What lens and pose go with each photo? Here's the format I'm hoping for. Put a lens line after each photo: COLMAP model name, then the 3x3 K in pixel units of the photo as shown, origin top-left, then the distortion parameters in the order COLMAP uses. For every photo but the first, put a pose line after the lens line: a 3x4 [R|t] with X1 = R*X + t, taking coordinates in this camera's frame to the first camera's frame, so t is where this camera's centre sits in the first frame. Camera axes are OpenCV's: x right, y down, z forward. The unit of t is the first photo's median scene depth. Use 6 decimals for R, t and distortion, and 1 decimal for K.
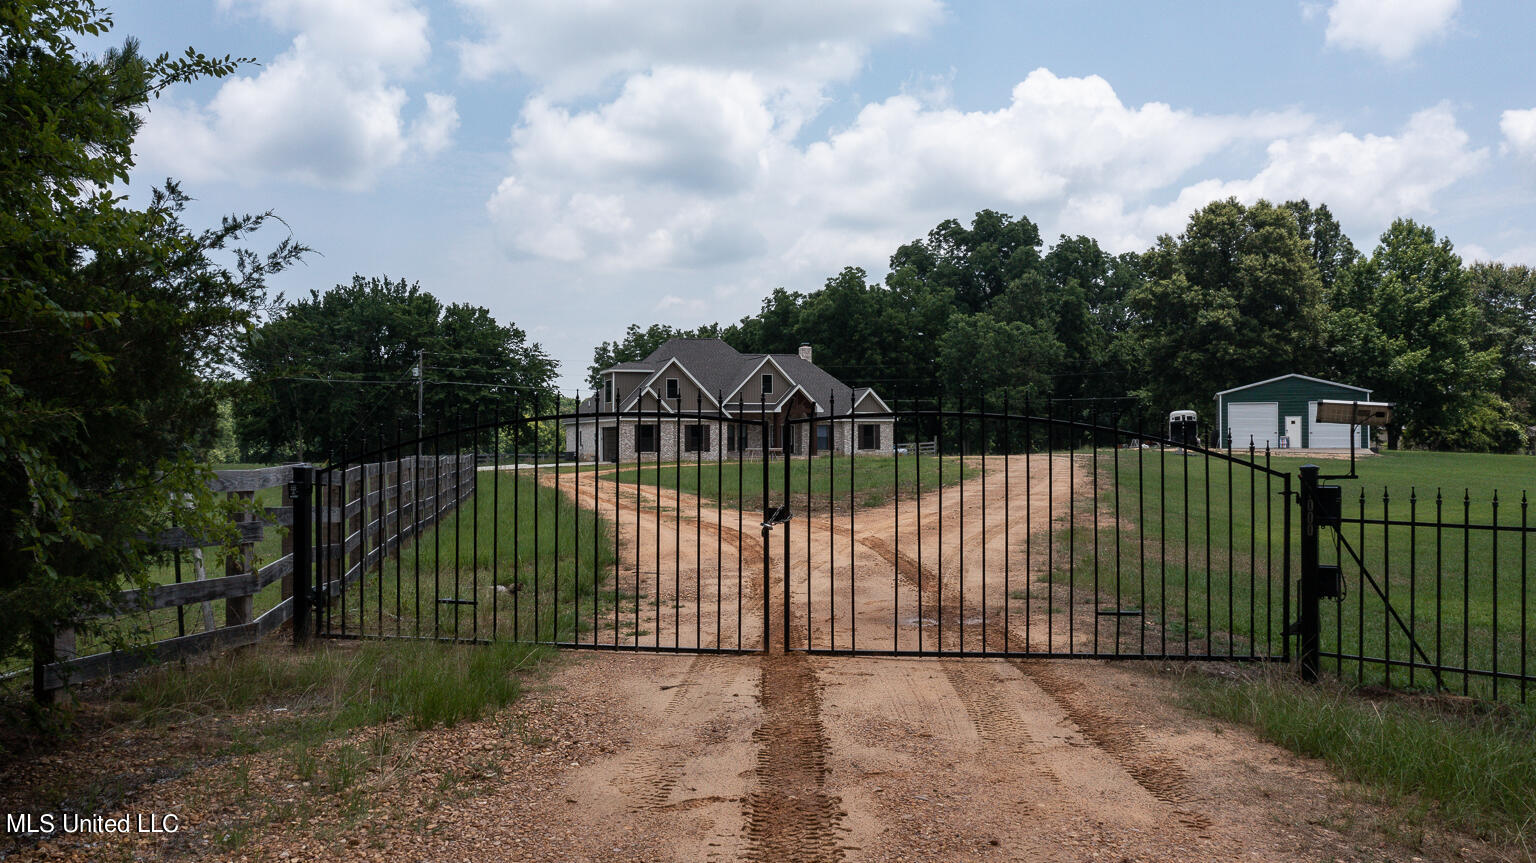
lens RADIAL K [[1230.3, 0, 768.0], [0, 1230.3, 431.5], [0, 0, 1]] dist [-0.015521, -0.003027]
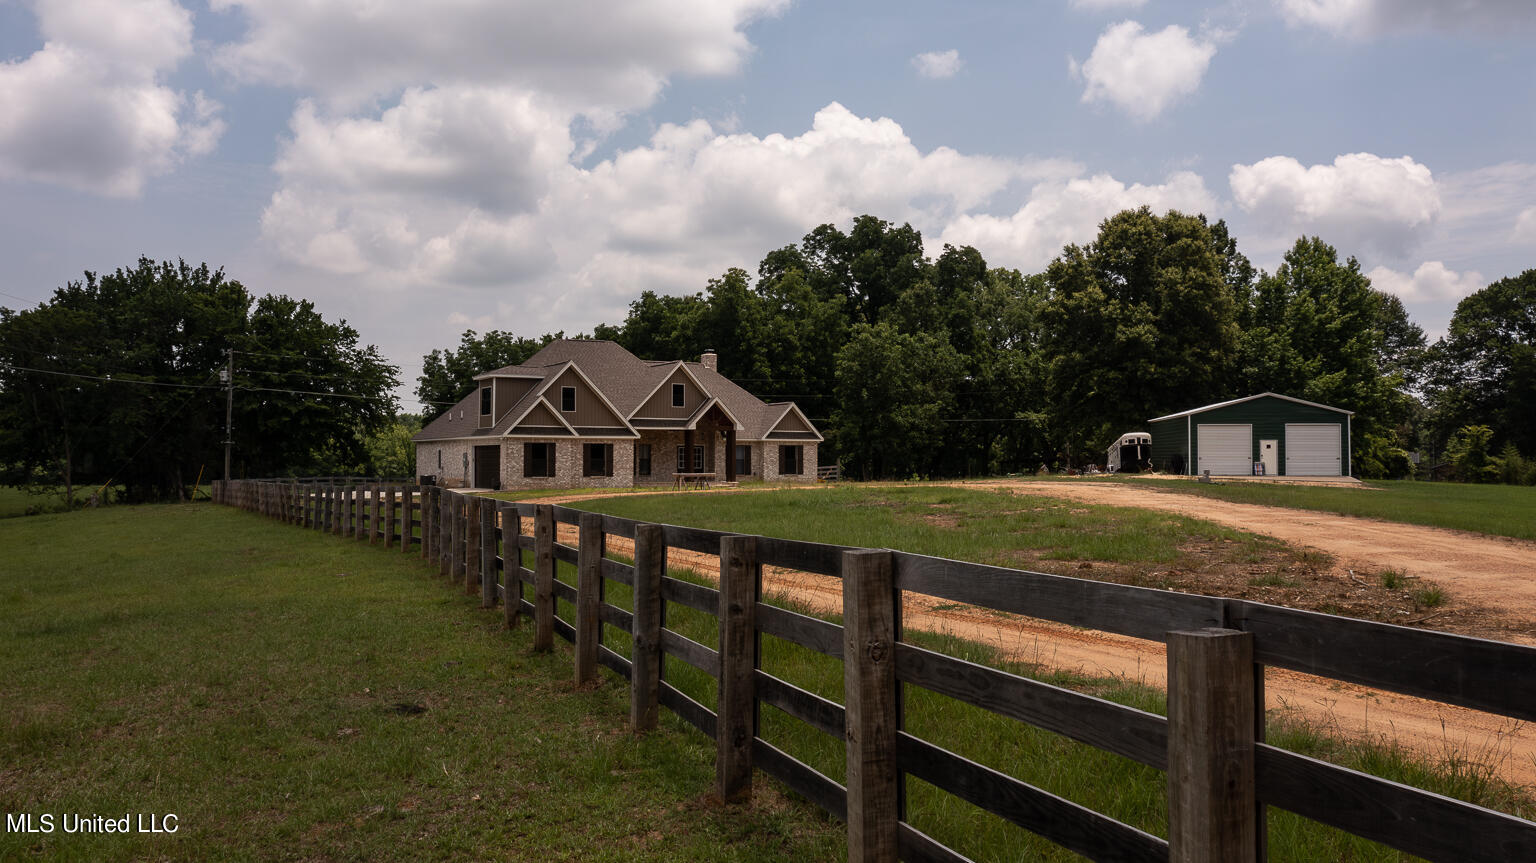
lens RADIAL K [[1230.3, 0, 768.0], [0, 1230.3, 431.5], [0, 0, 1]] dist [-0.015521, -0.003027]
pose [[0.984656, 0.010338, 0.174201, -0.067946], [-0.007128, 0.999793, -0.019046, 0.000996], [-0.174362, 0.017512, 0.984526, 0.130703]]
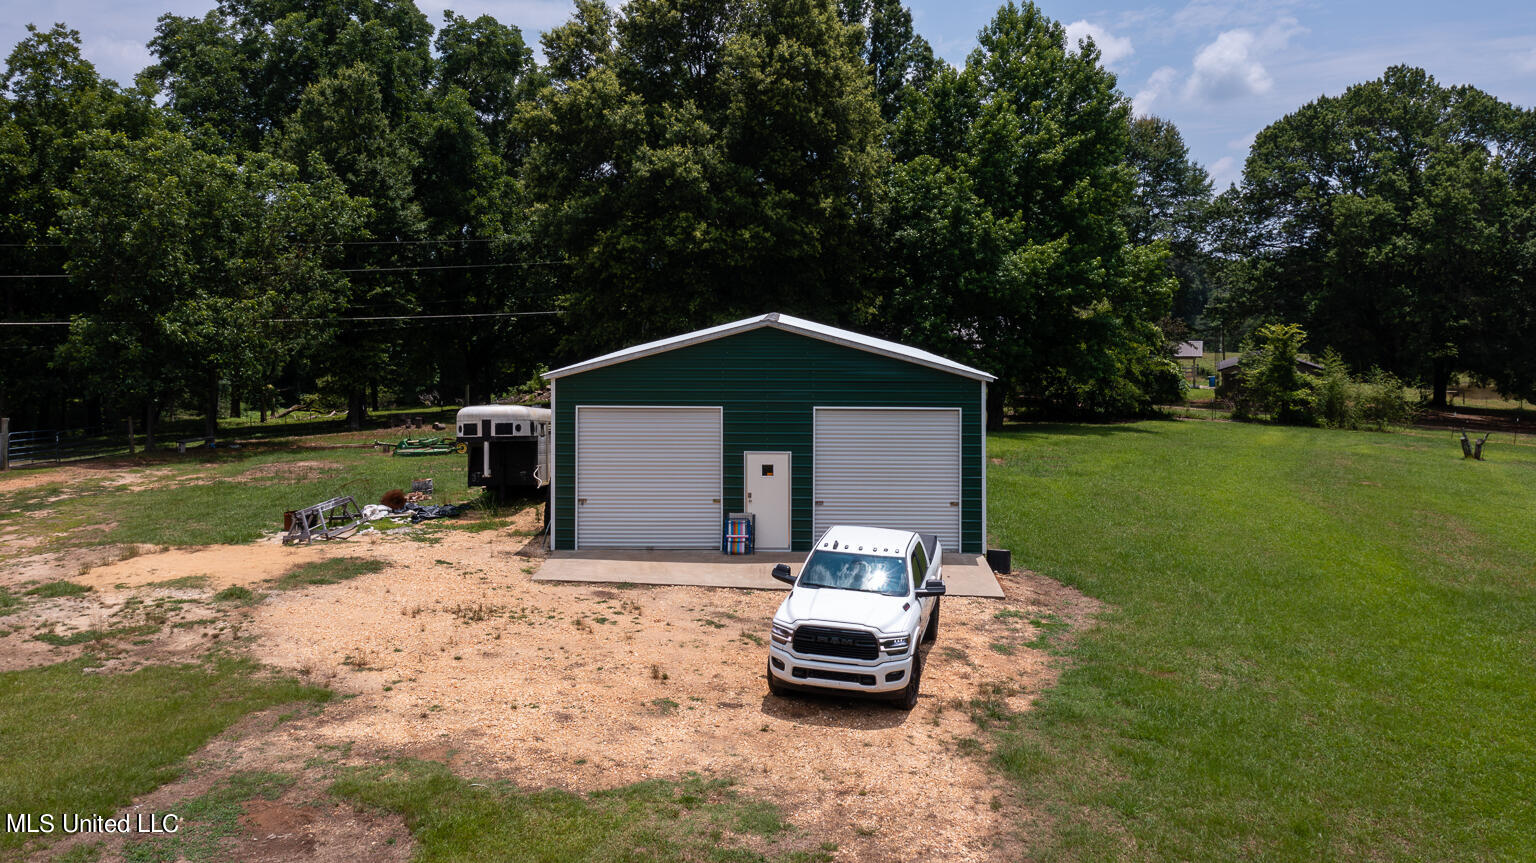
lens RADIAL K [[1248.5, 0, 766.3], [0, 1248.5, 300.0], [0, 0, 1]] dist [-0.029874, -0.001149]
pose [[0.949350, 0.010108, 0.314057, 0.241565], [-0.010461, 0.999945, -0.000561, -0.038252], [-0.314046, -0.002753, 0.949404, 0.513579]]
